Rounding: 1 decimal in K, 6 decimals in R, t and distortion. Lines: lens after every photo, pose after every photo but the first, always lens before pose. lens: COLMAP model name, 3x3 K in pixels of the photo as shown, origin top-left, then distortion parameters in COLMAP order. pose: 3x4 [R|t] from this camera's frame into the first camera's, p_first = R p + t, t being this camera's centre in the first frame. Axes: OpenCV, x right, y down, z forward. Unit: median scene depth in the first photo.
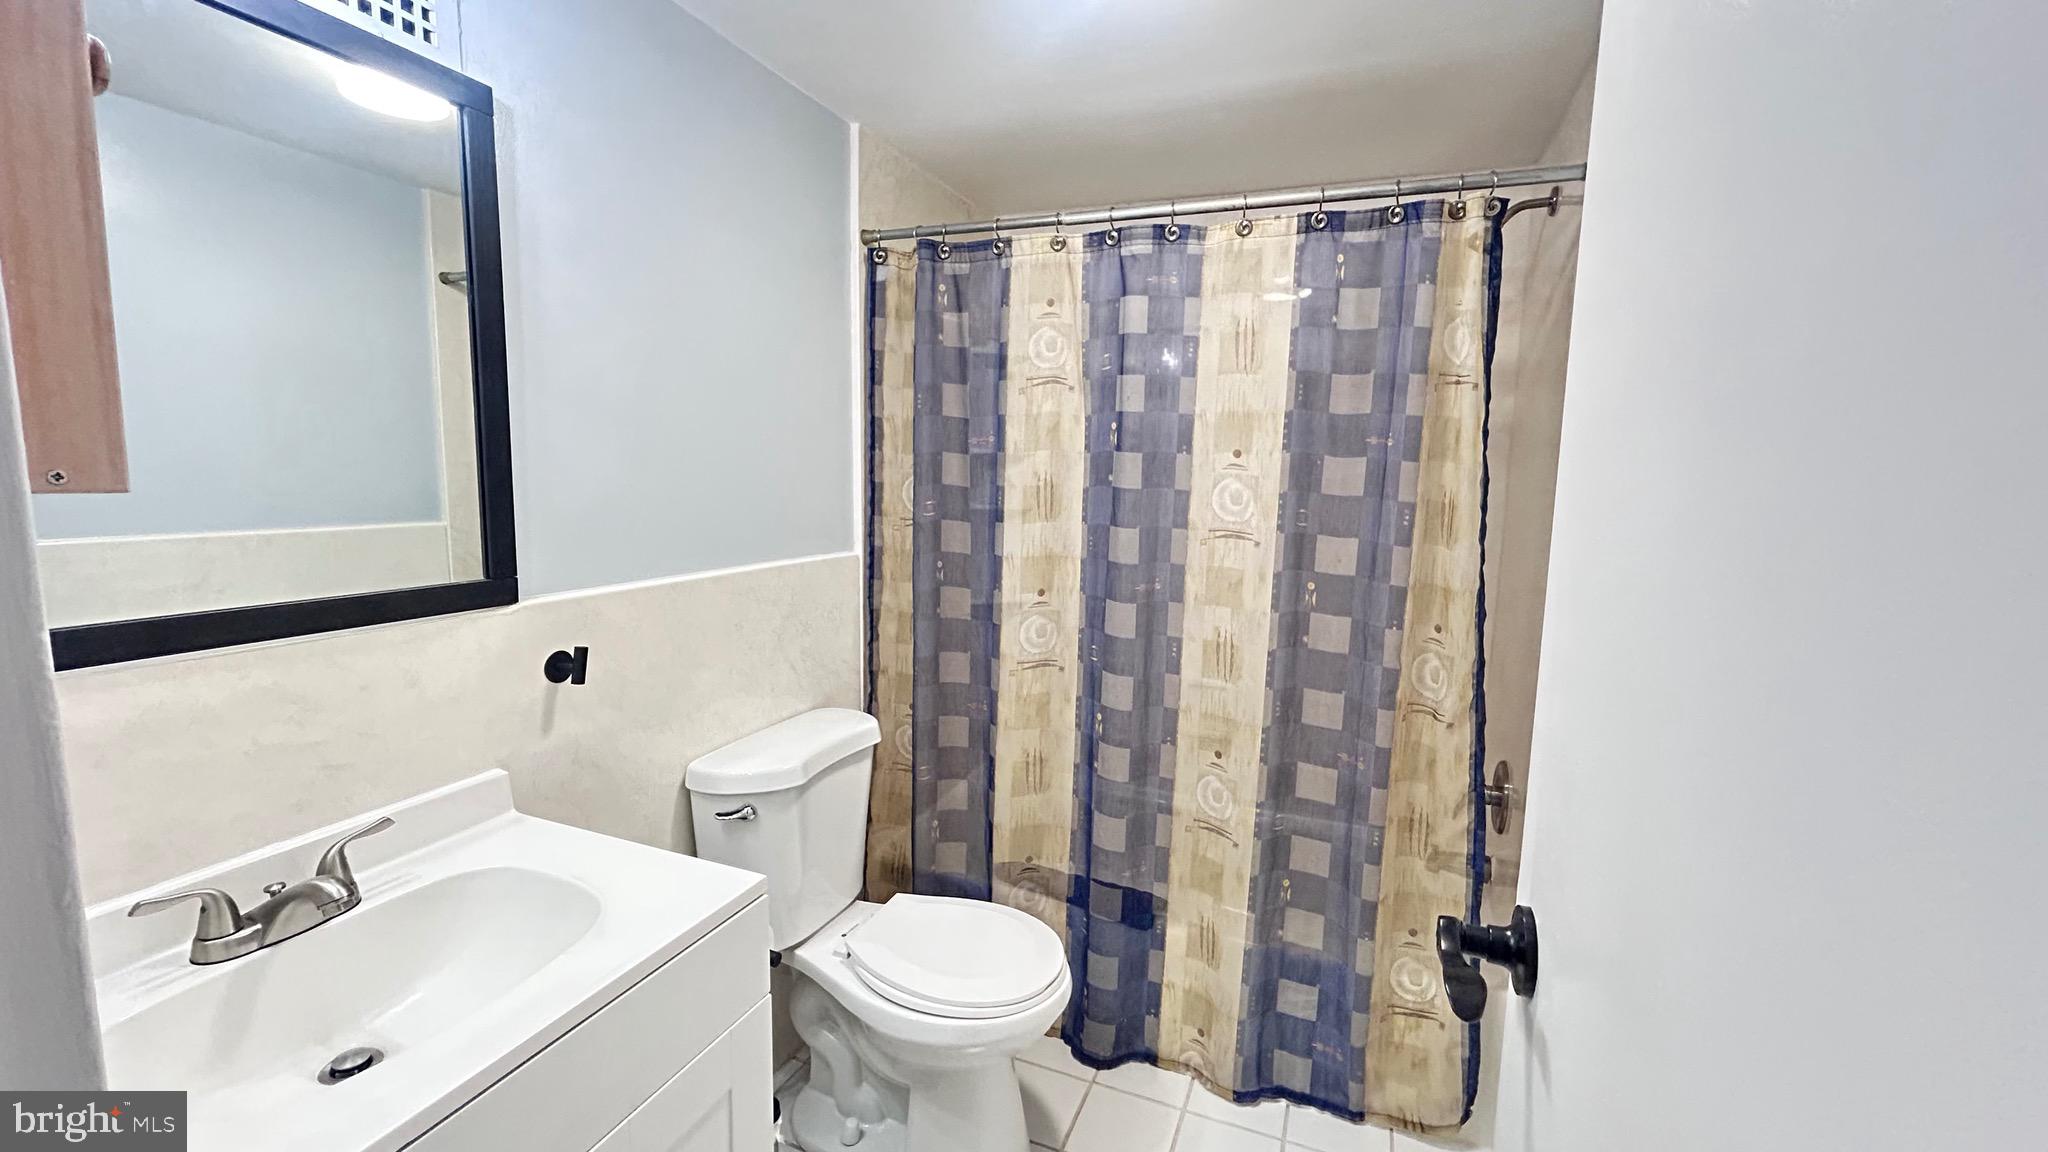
lens RADIAL K [[833.4, 0, 1024.0], [0, 833.4, 576.0], [0, 0, 1]] dist [-0.000926, -0.000144]
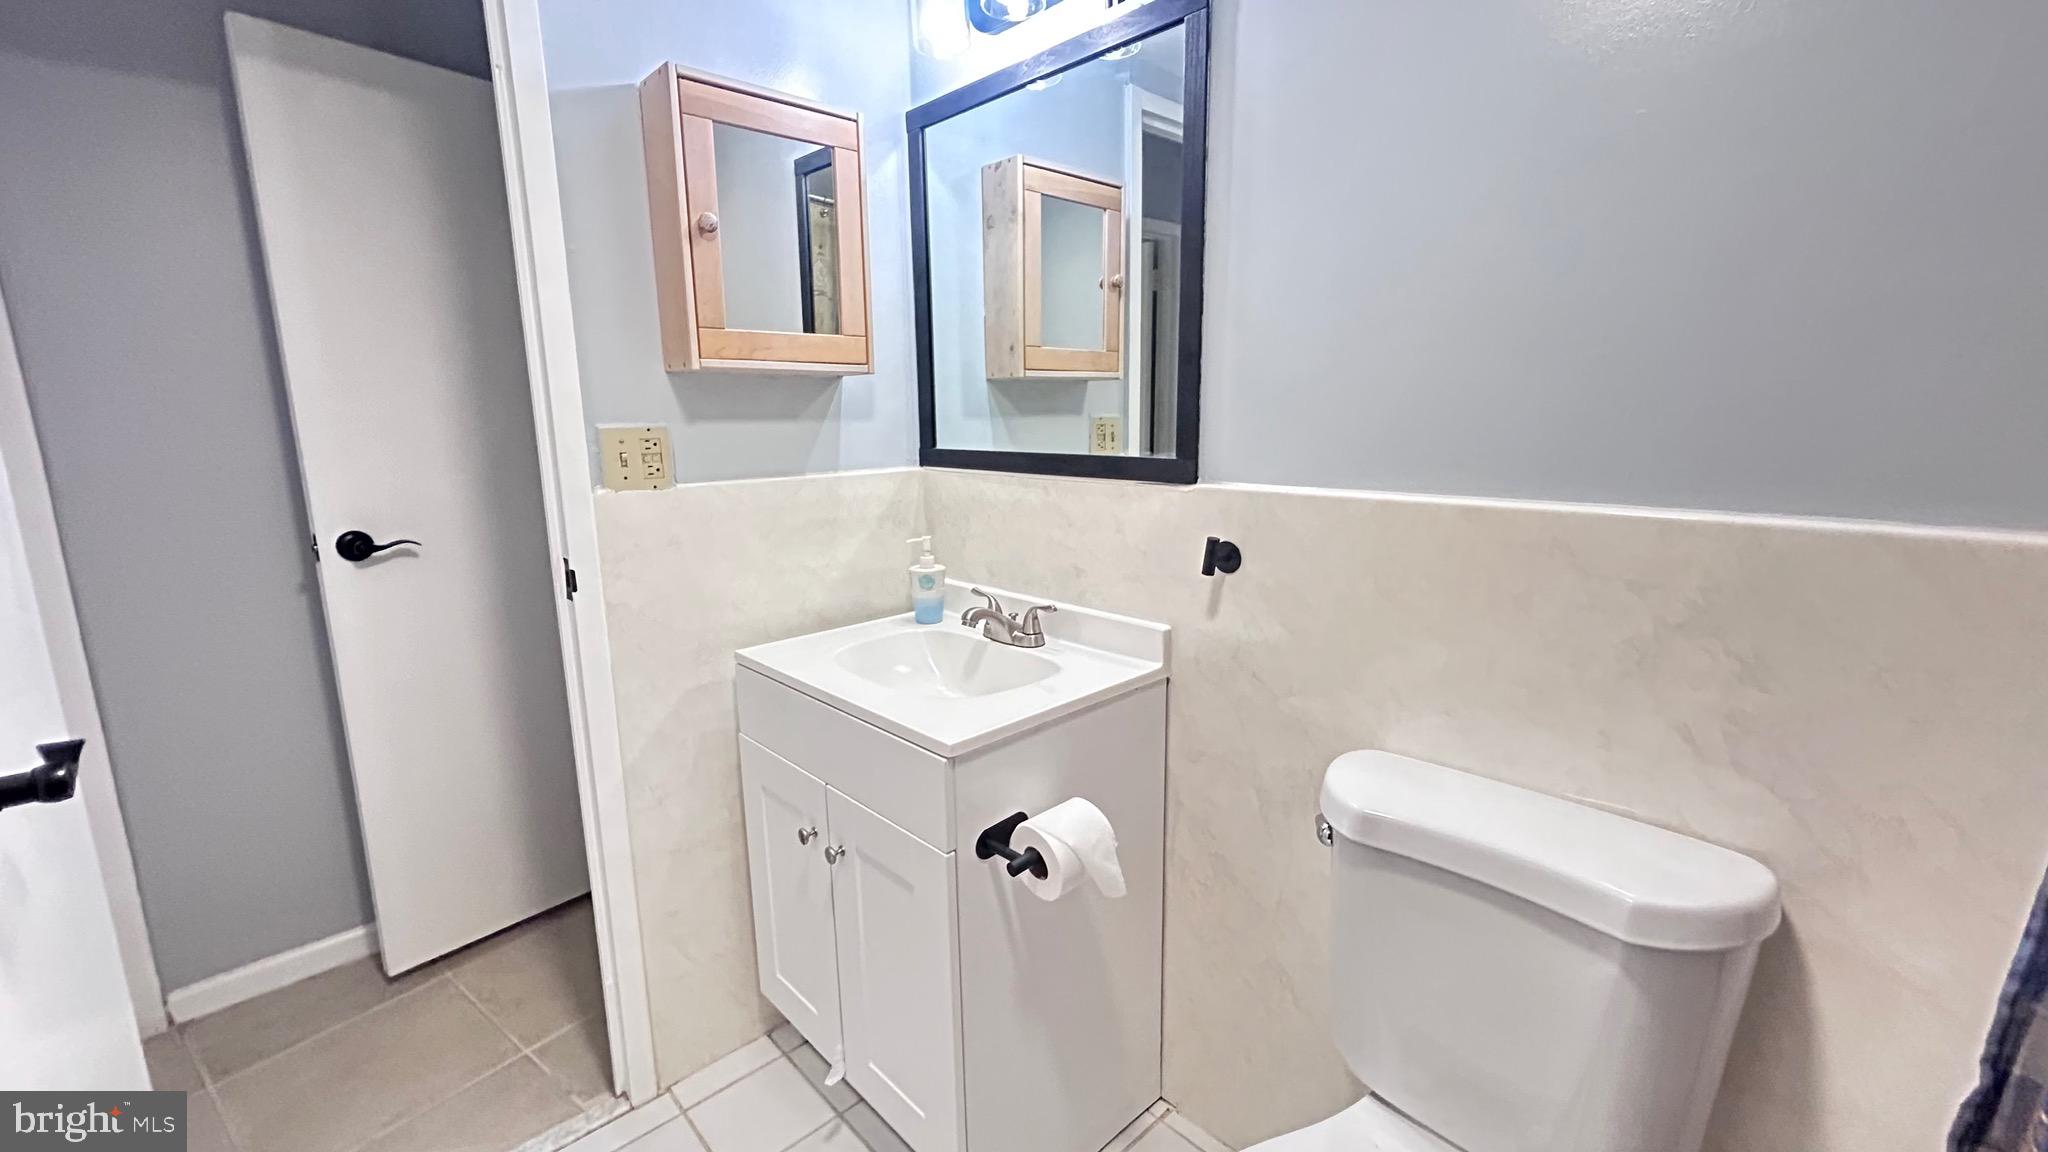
lens RADIAL K [[833.4, 0, 1024.0], [0, 833.4, 576.0], [0, 0, 1]] dist [-0.000926, -0.000144]
pose [[-0.417993, 0.157017, -0.894778, 0.473037], [-0.110753, 0.968795, 0.221744, -0.068543], [0.901674, 0.191787, -0.387560, 1.270199]]
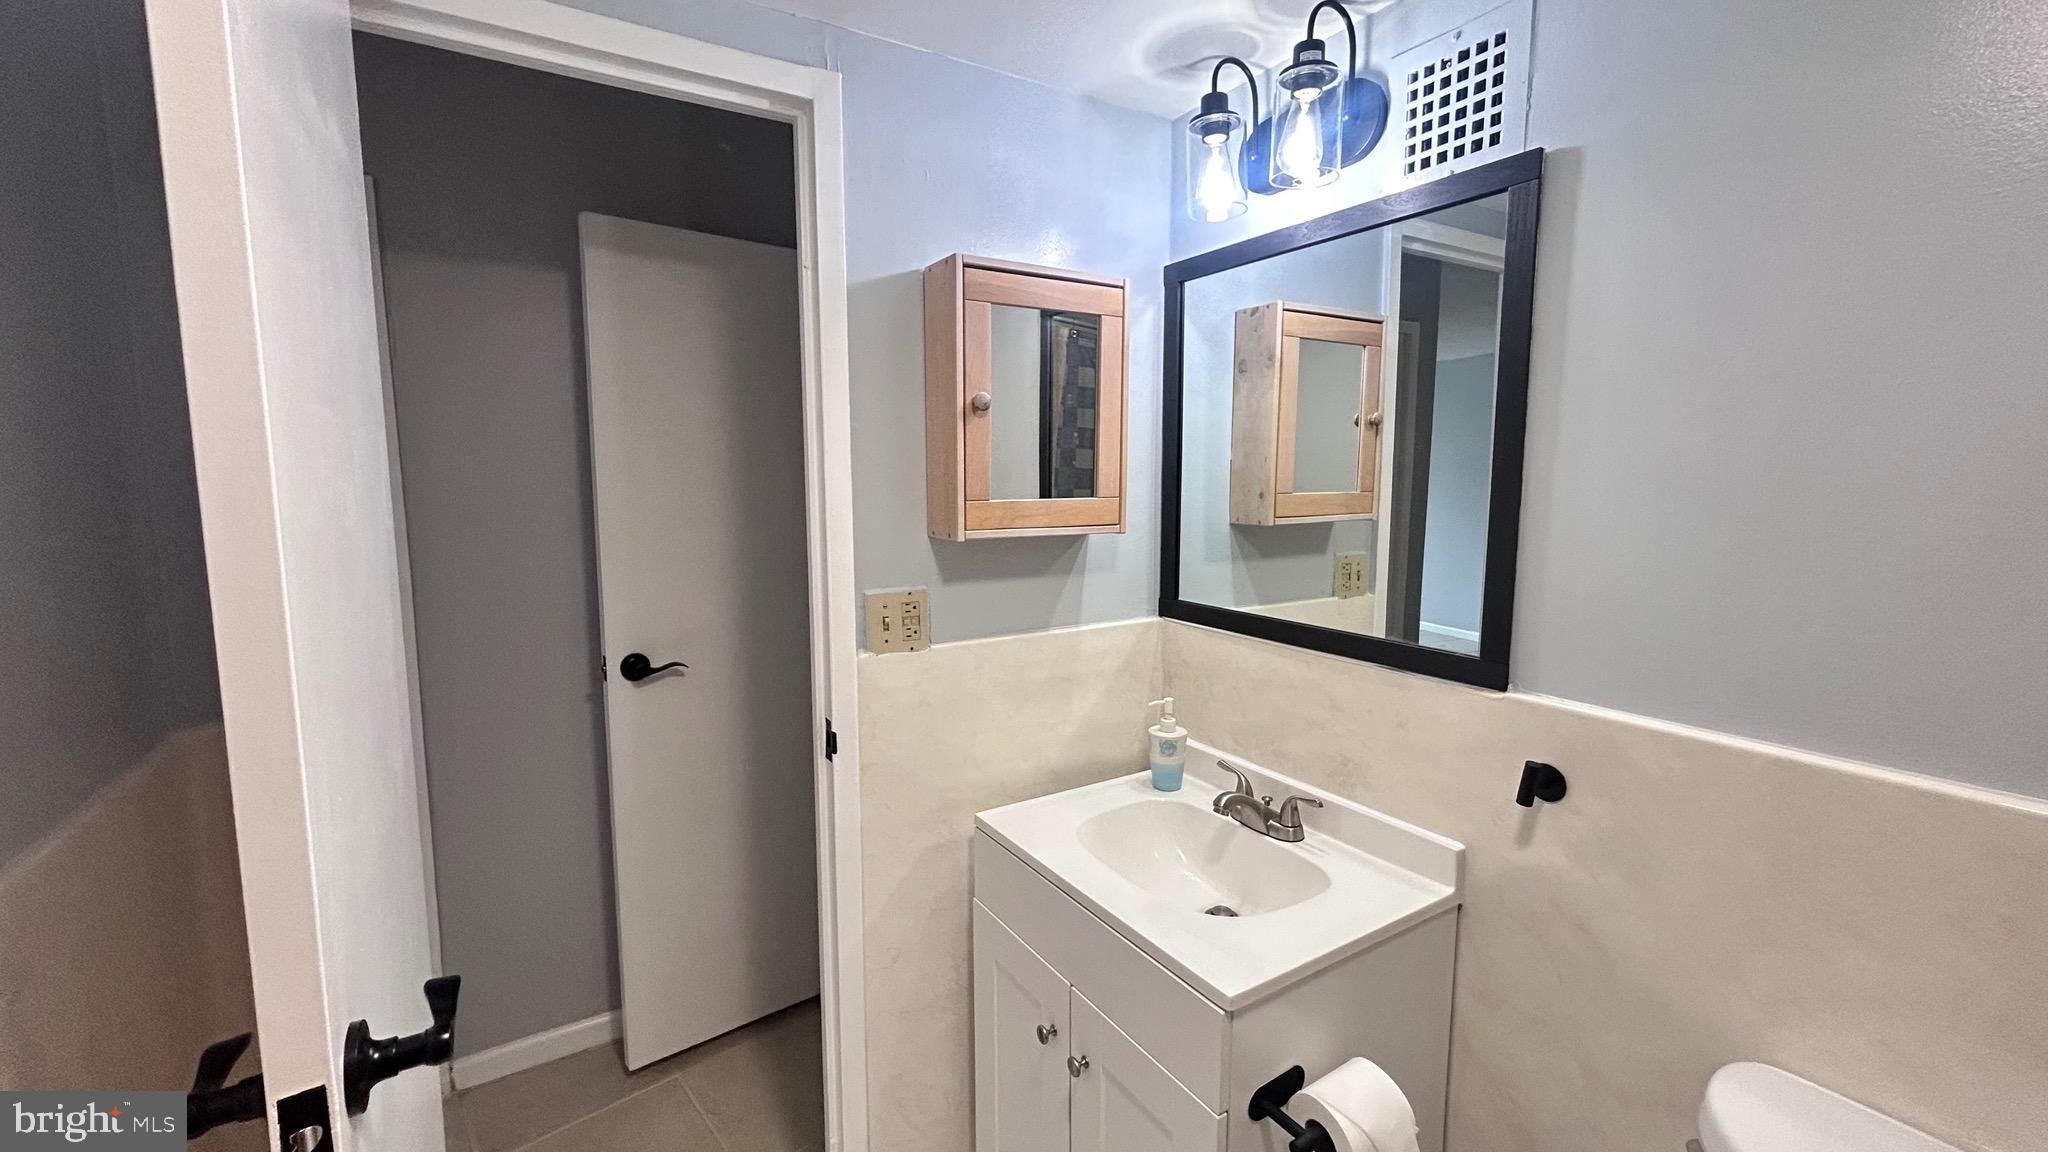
lens RADIAL K [[833.4, 0, 1024.0], [0, 833.4, 576.0], [0, 0, 1]] dist [-0.000926, -0.000144]
pose [[-0.597436, 0.076274, -0.798281, 0.466774], [-0.112334, 0.977691, 0.177487, -0.206020], [0.794010, 0.195711, -0.575540, 1.112433]]
